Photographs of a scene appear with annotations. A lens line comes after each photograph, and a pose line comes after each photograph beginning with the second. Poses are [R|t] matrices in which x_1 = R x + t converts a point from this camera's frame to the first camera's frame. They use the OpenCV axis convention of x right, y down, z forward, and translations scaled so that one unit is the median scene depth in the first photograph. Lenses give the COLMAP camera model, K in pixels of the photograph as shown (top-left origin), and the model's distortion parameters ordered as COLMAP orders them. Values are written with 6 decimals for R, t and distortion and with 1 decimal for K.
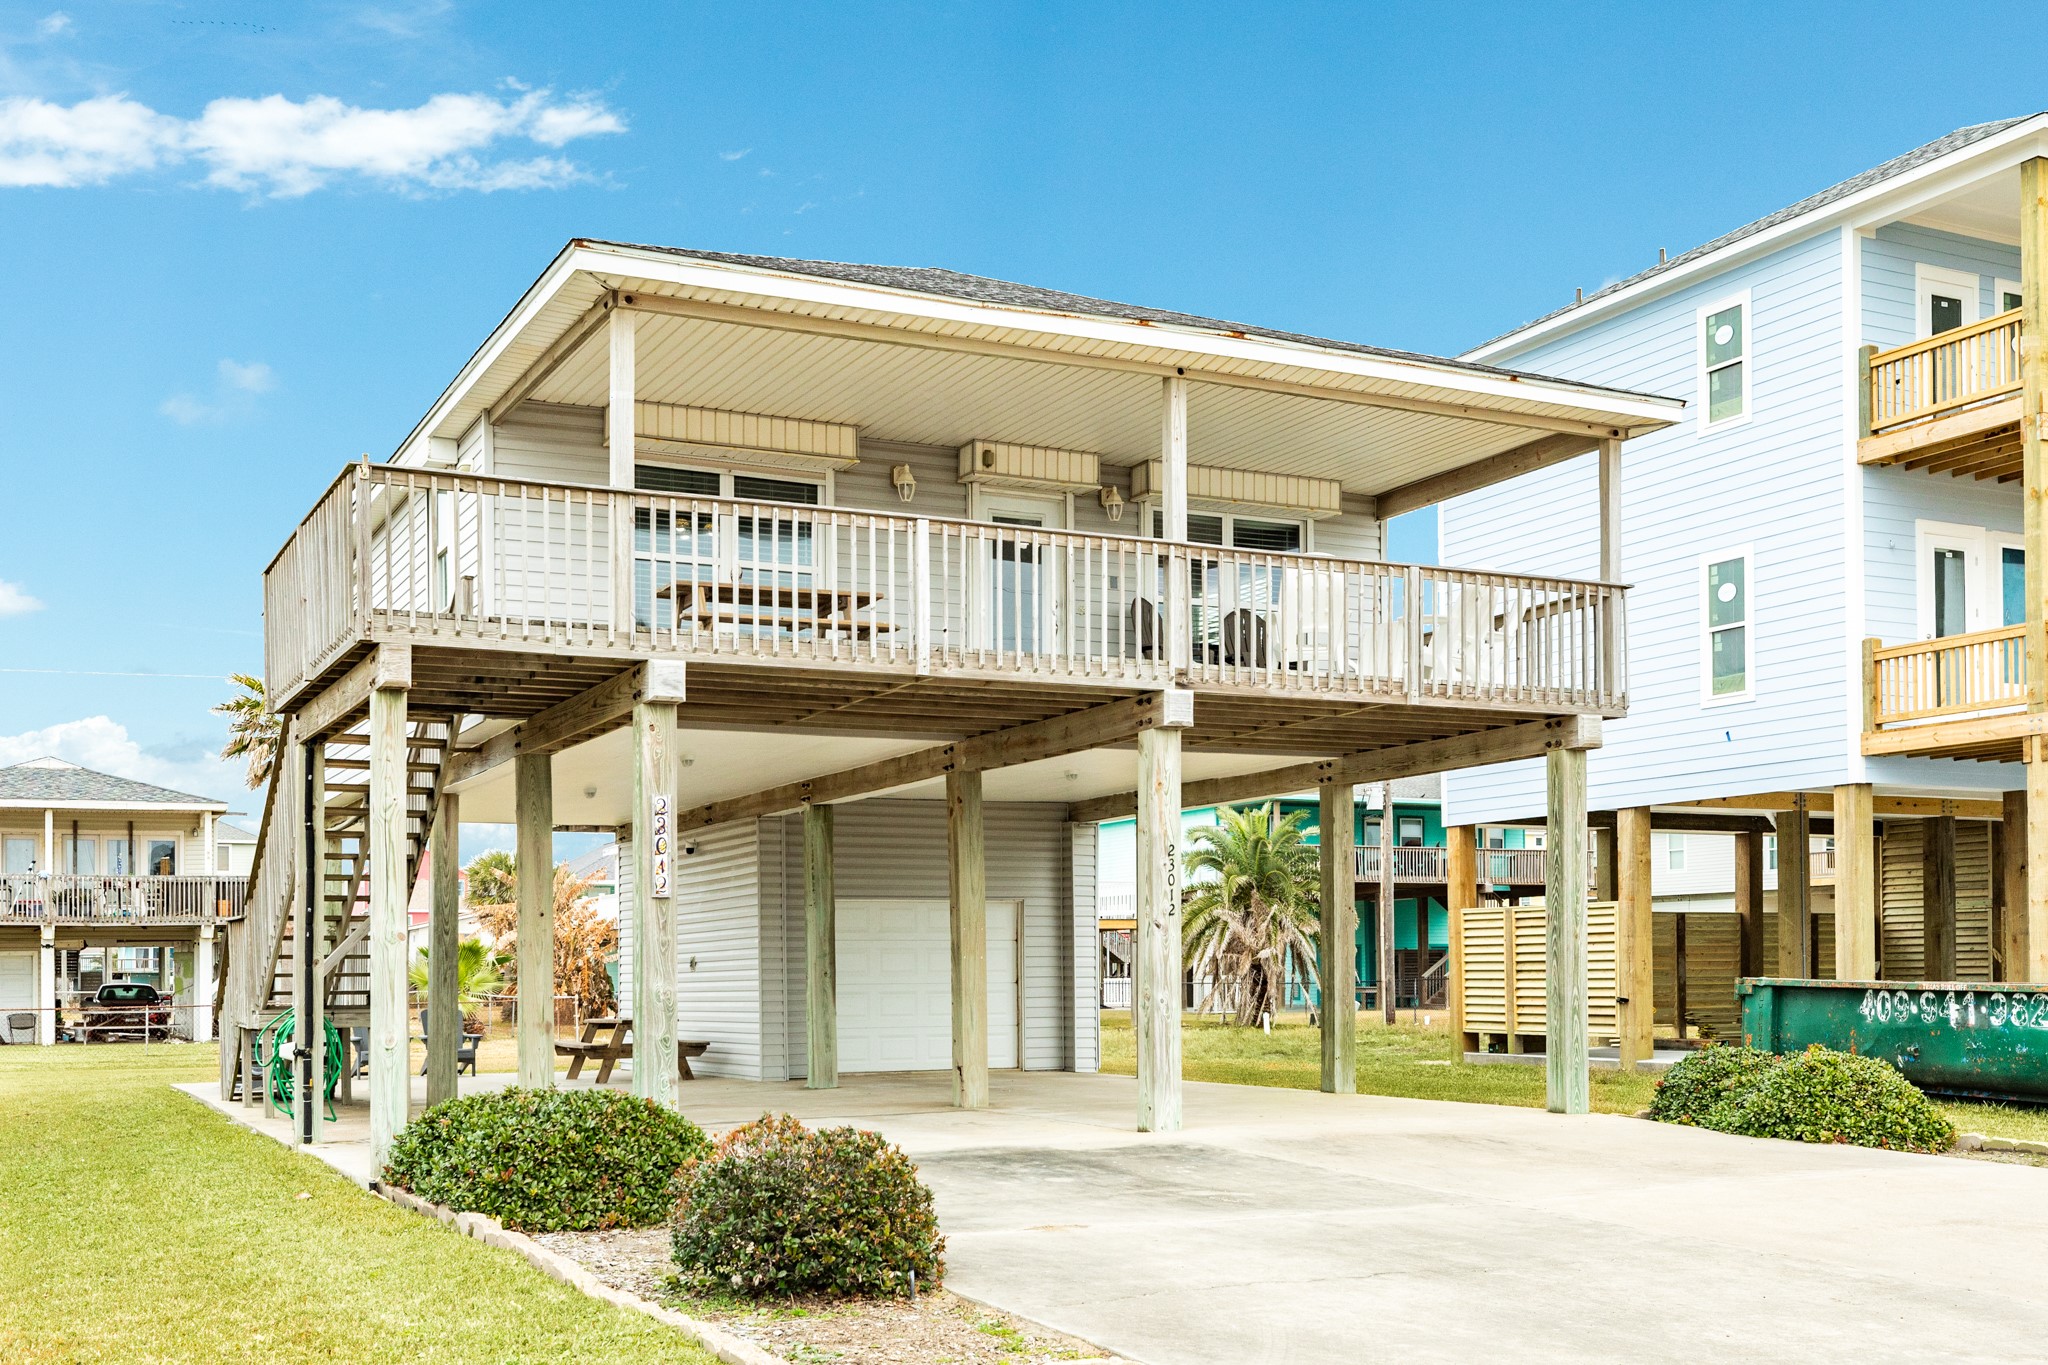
lens RADIAL K [[1805.7, 0, 1024.0], [0, 1805.7, 682.5], [0, 0, 1]] dist [0.007528, 0.001217]
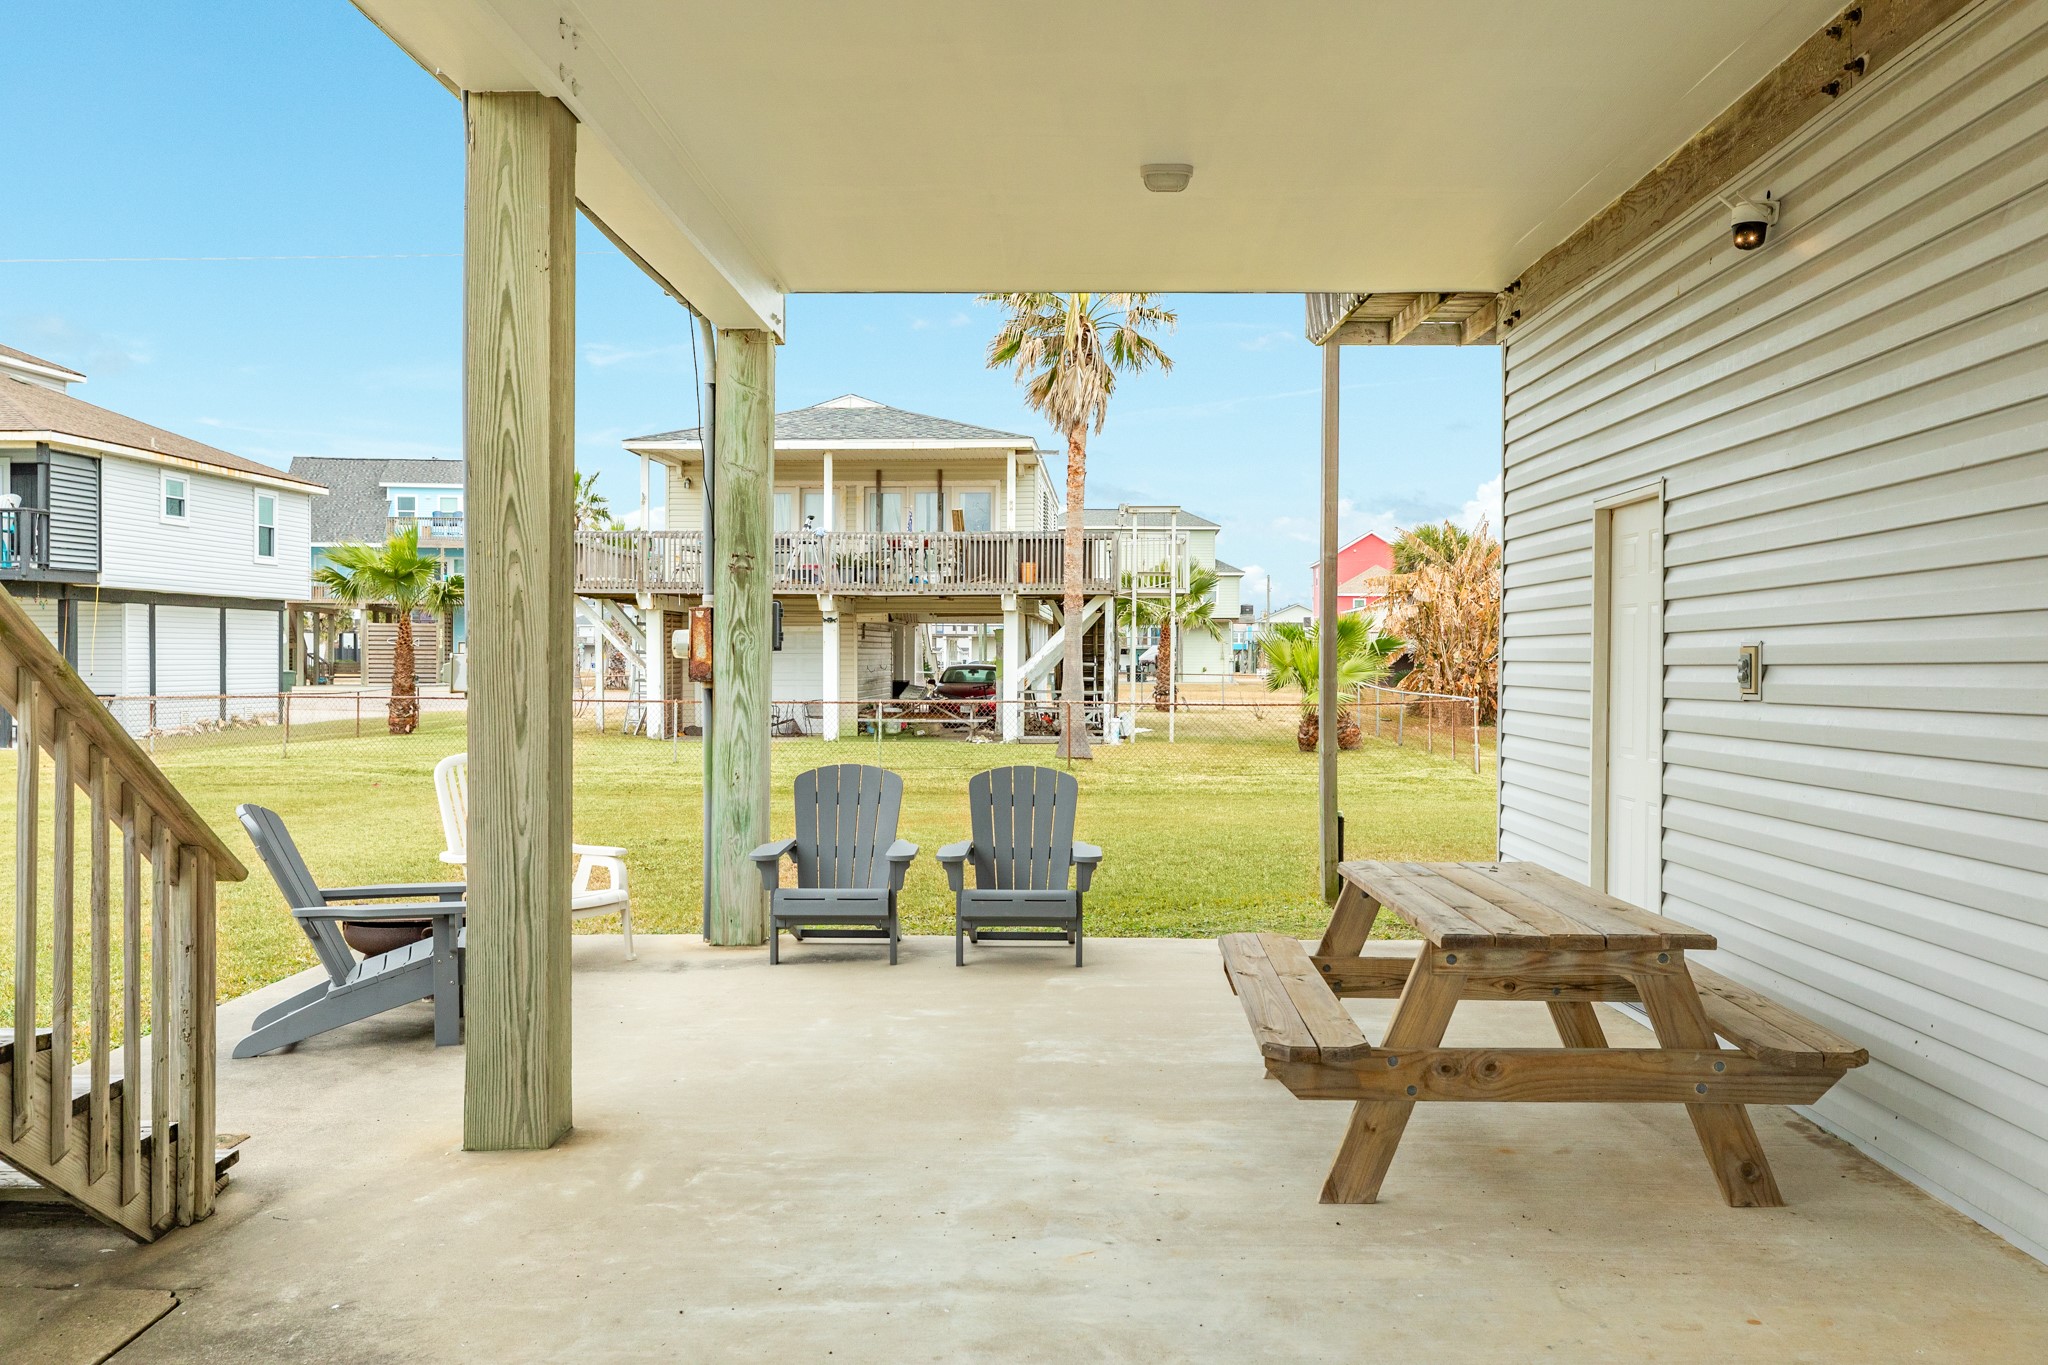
lens RADIAL K [[1805.7, 0, 1024.0], [0, 1805.7, 682.5], [0, 0, 1]] dist [0.007528, 0.001217]
pose [[0.873993, 0.020638, -0.485499, -0.064971], [0.064424, 0.985357, 0.157862, 0.047621], [0.481648, -0.169248, 0.859866, 0.315664]]
